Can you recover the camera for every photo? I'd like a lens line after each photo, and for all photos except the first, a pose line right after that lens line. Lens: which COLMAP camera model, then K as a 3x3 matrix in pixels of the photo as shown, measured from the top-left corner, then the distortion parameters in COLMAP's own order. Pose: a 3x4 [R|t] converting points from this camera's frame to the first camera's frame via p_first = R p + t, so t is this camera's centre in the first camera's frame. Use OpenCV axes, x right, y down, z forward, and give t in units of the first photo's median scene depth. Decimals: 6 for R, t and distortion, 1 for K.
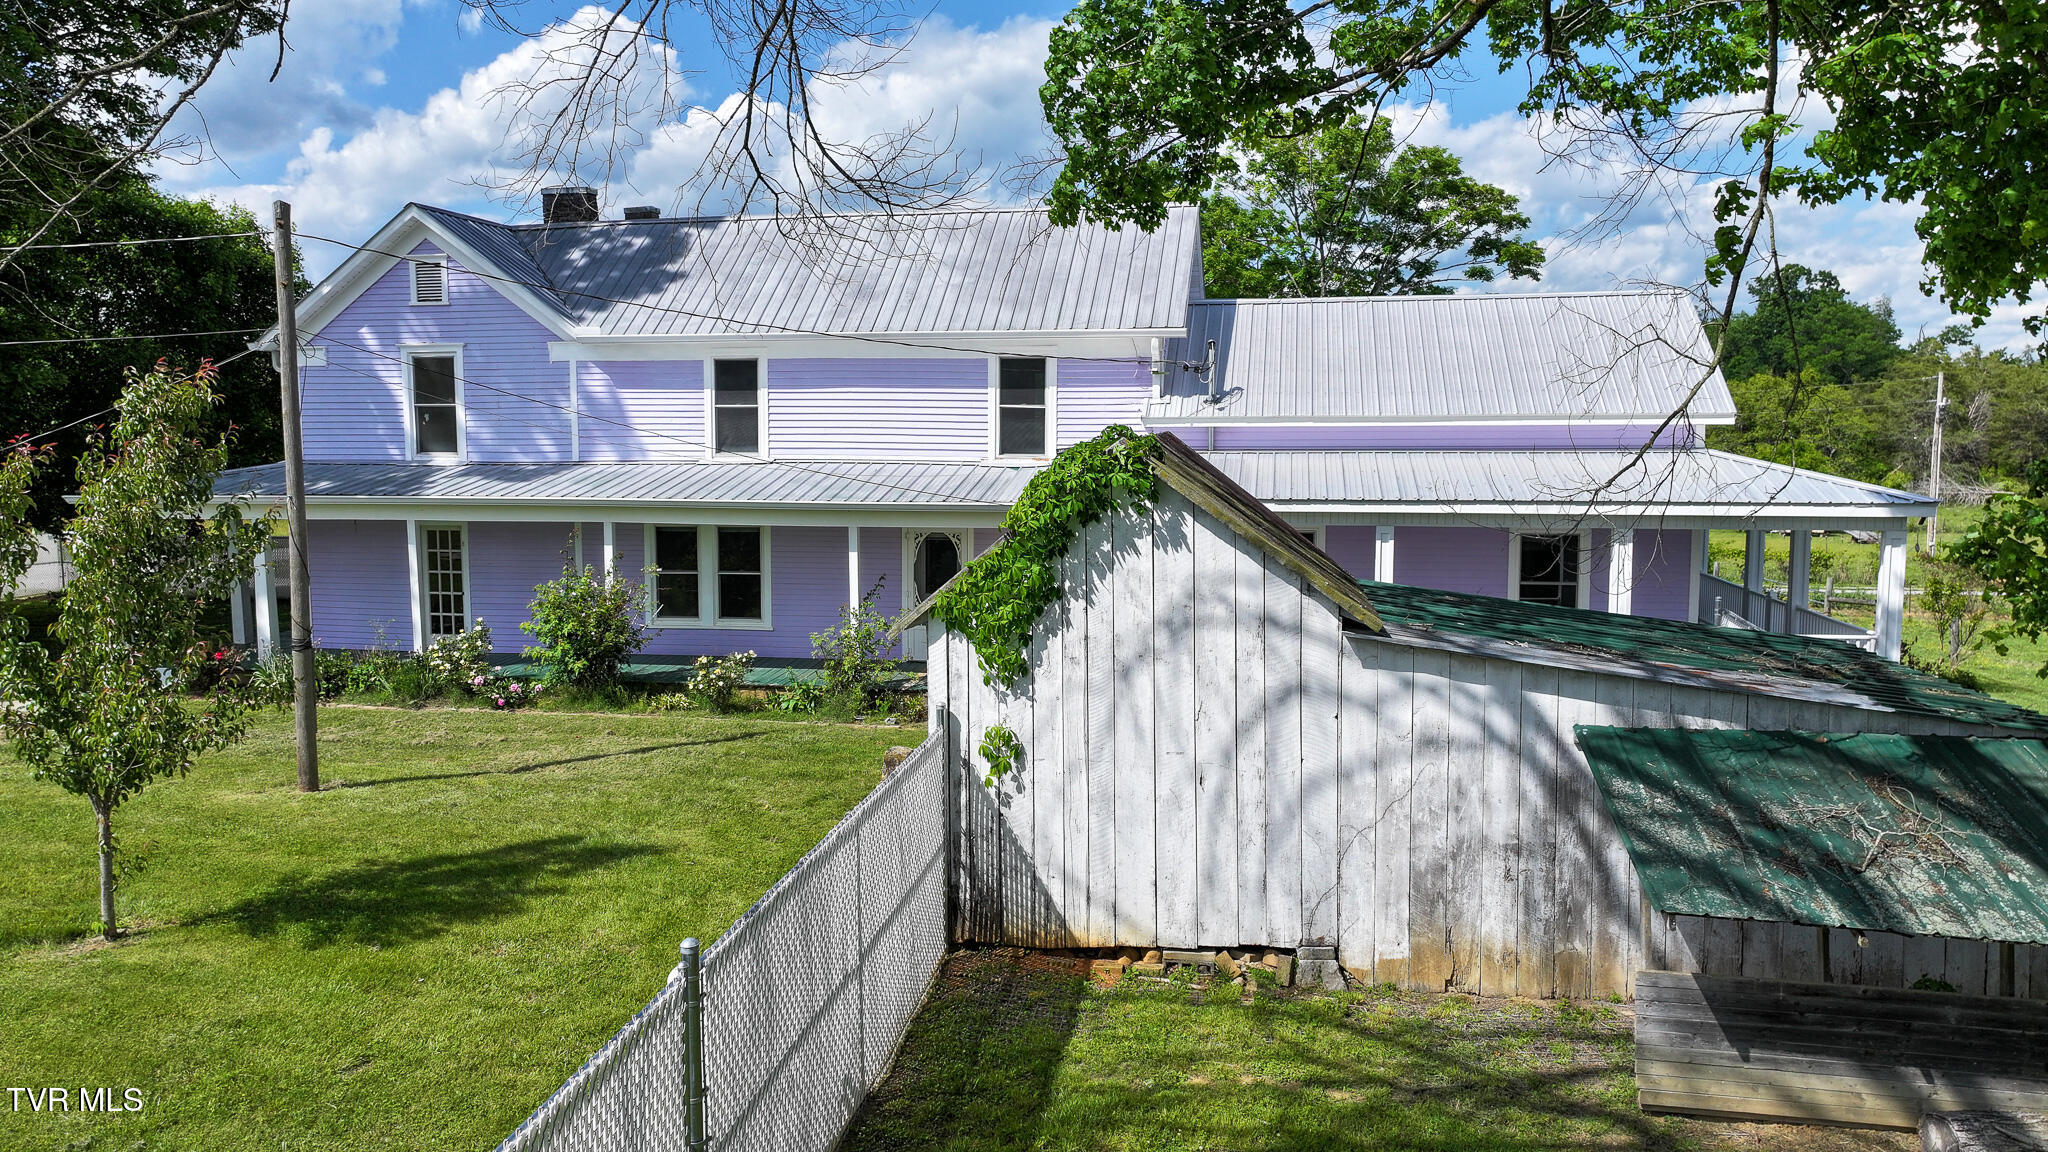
lens RADIAL K [[1428.4, 0, 1032.7], [0, 1428.4, 576.6], [0, 0, 1]] dist [0.005726, 0.002181]
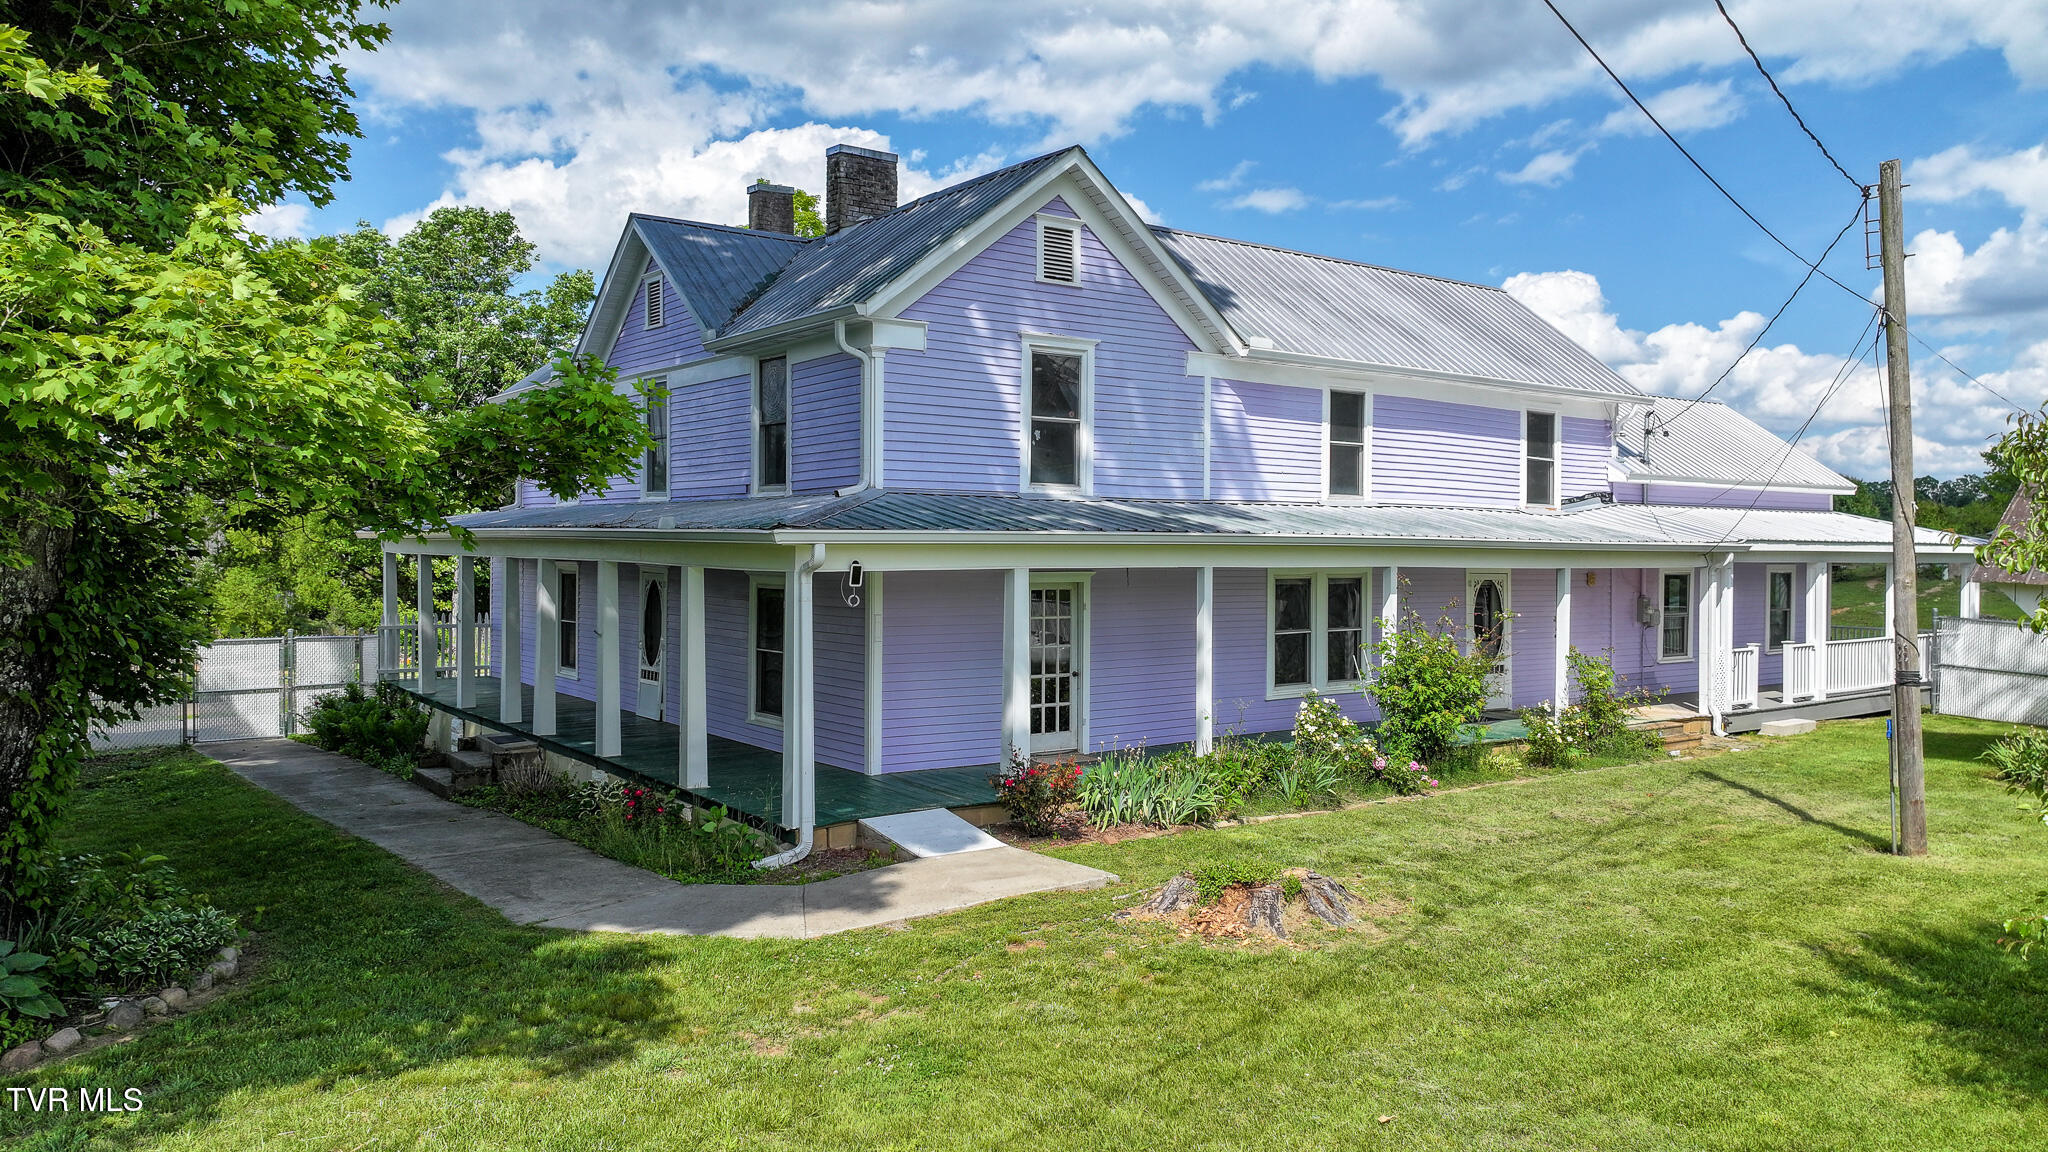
lens RADIAL K [[1428.4, 0, 1032.7], [0, 1428.4, 576.6], [0, 0, 1]] dist [0.005726, 0.002181]
pose [[0.695189, -0.007942, 0.718783, -0.975954], [0.062337, 0.996838, -0.049277, -0.003758], [-0.716119, 0.079064, 0.693486, 0.515985]]
